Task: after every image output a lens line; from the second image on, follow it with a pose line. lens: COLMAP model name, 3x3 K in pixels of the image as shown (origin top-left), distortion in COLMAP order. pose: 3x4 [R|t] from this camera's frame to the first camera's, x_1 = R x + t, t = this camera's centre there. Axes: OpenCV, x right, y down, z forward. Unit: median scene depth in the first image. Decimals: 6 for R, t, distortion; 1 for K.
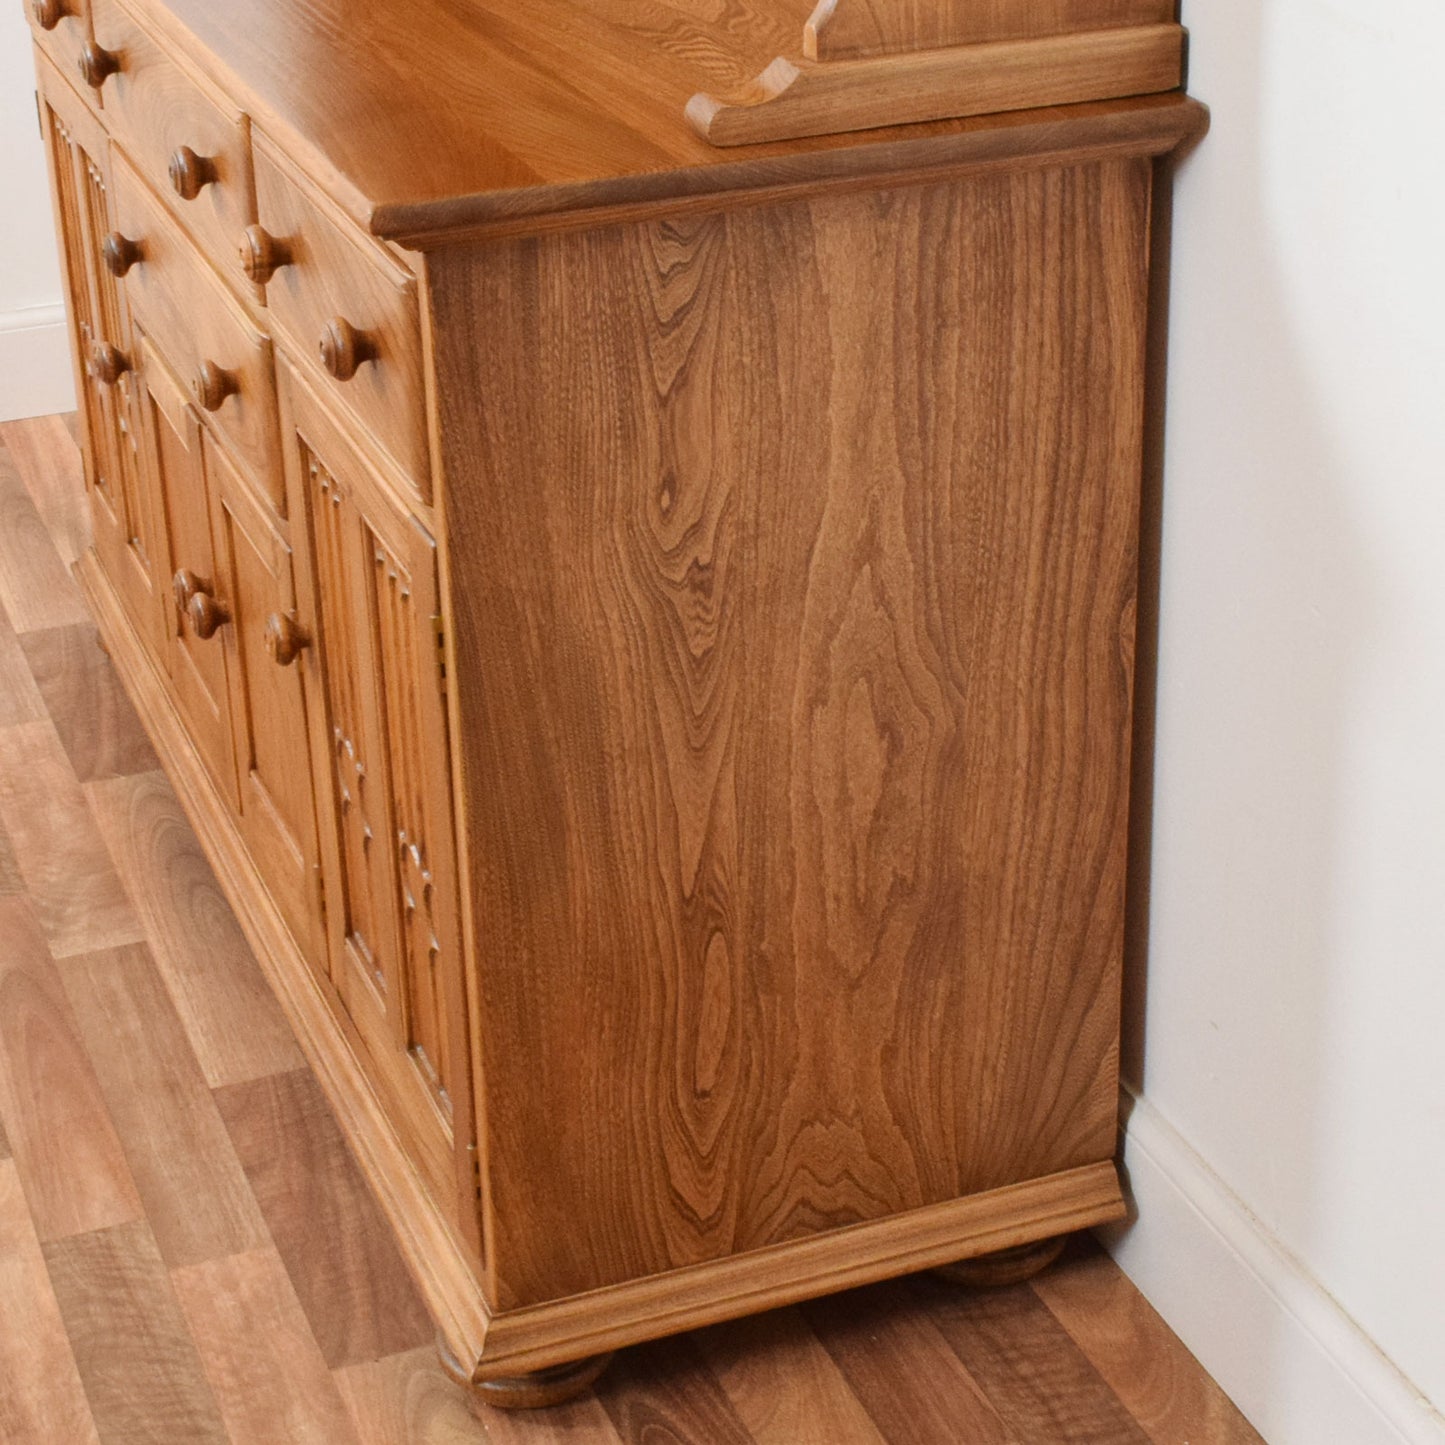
lens RADIAL K [[3047.2, 0, 787.7], [0, 3047.2, 720.6], [0, 0, 1]] dist [-0.035570, 0.113443]
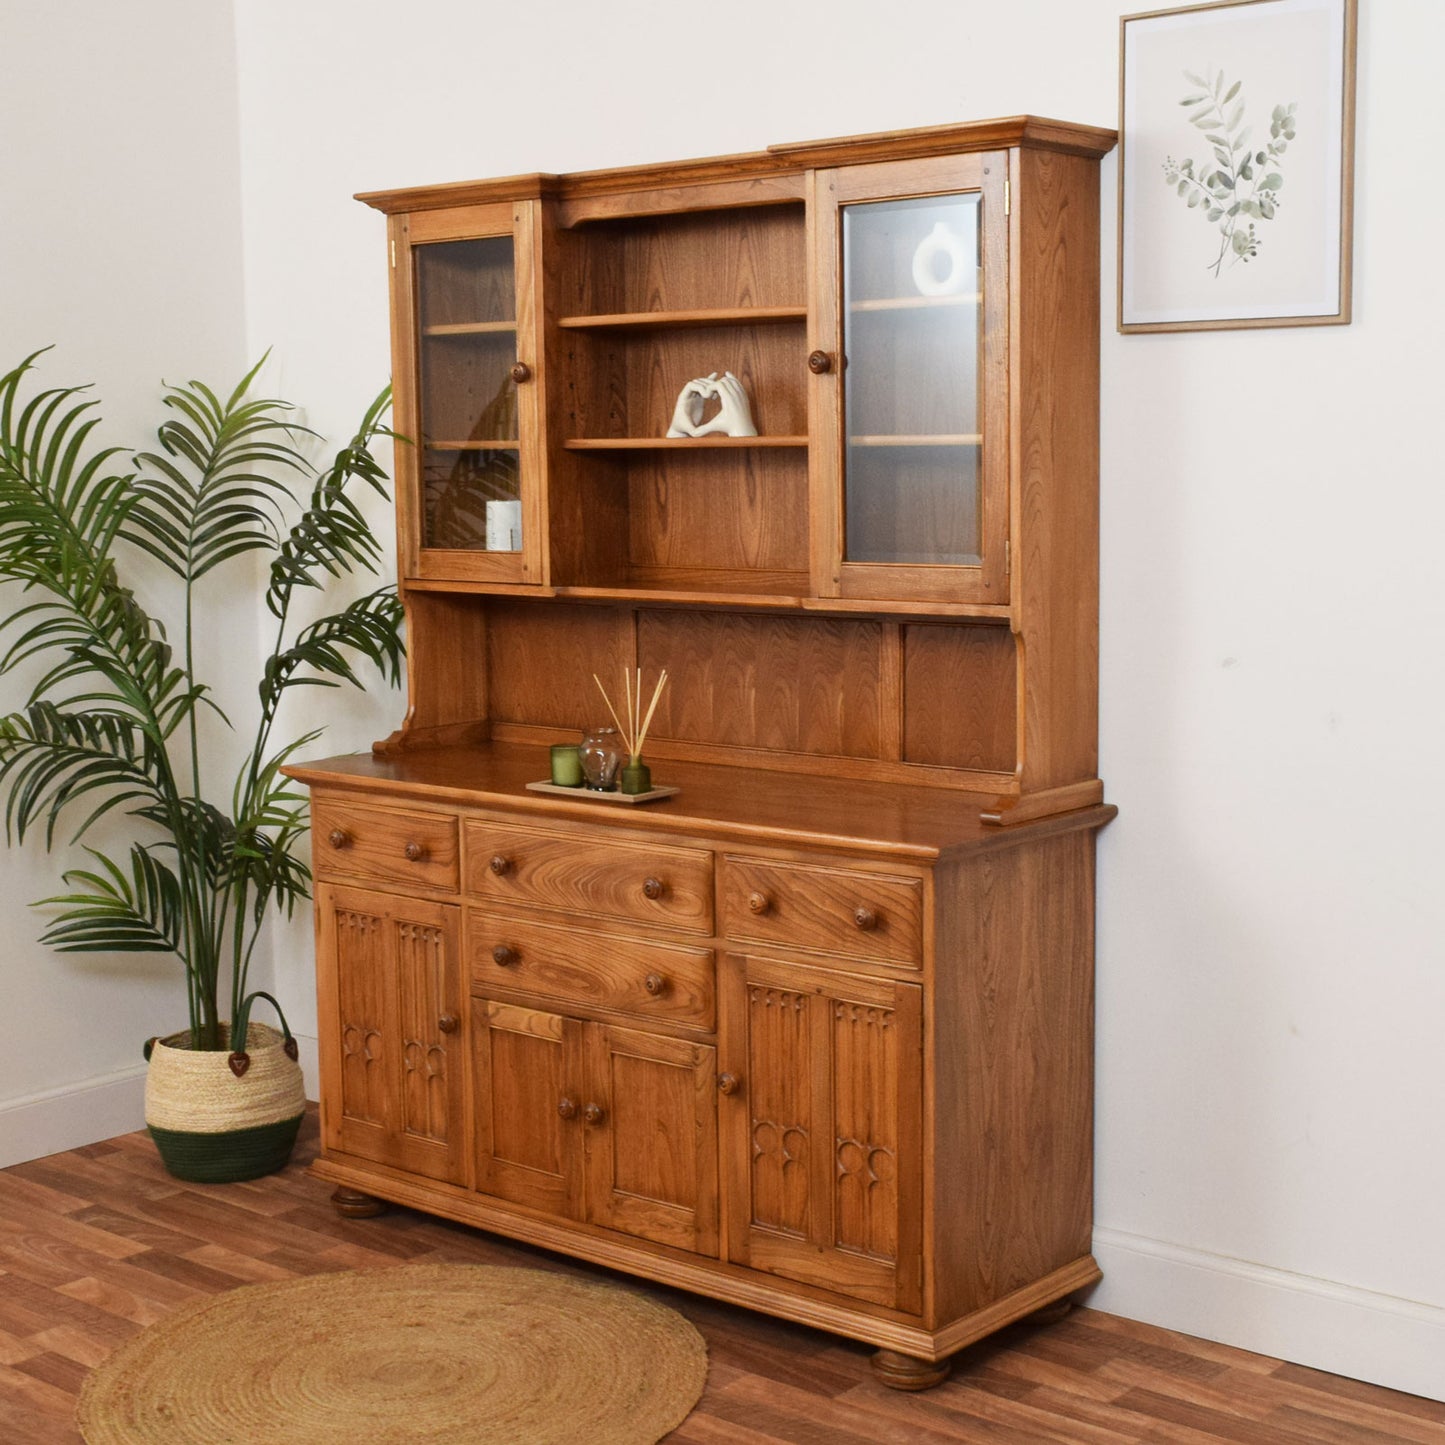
lens RADIAL K [[2347.8, 0, 725.2], [0, 2347.8, 725.4], [0, 0, 1]] dist [-0.001056, -0.037592]
pose [[0.887361, -0.050928, 0.458254, -1.131056], [0.199807, 0.938185, -0.282641, 0.256363], [-0.415533, 0.342367, 0.842685, -0.662092]]
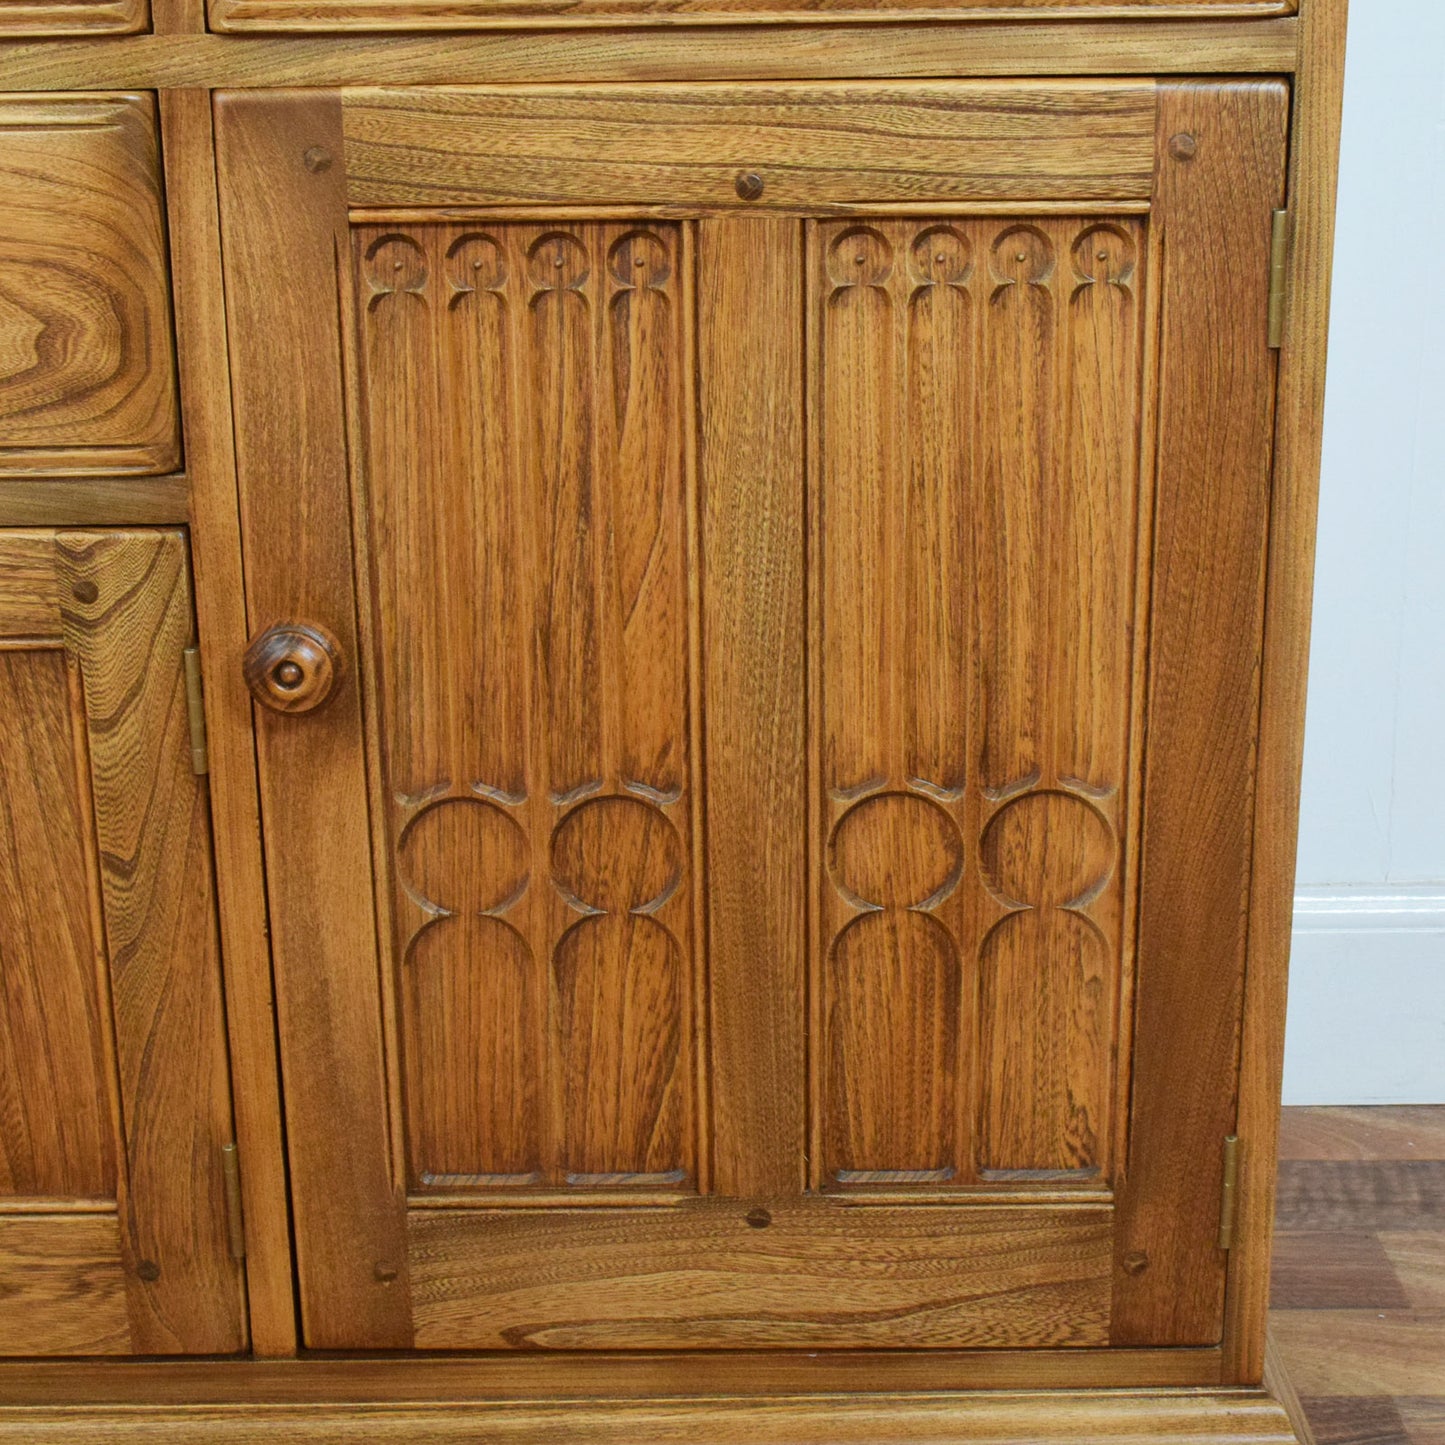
lens RADIAL K [[2441.4, 0, 719.6], [0, 2441.4, 722.3], [0, 0, 1]] dist [-0.000634, -0.089051]
pose [[0.377158, -0.267493, 0.886679, -0.614418], [0.409801, 0.906761, 0.099238, -0.035542], [-0.830551, 0.325933, 0.451611, 0.890648]]
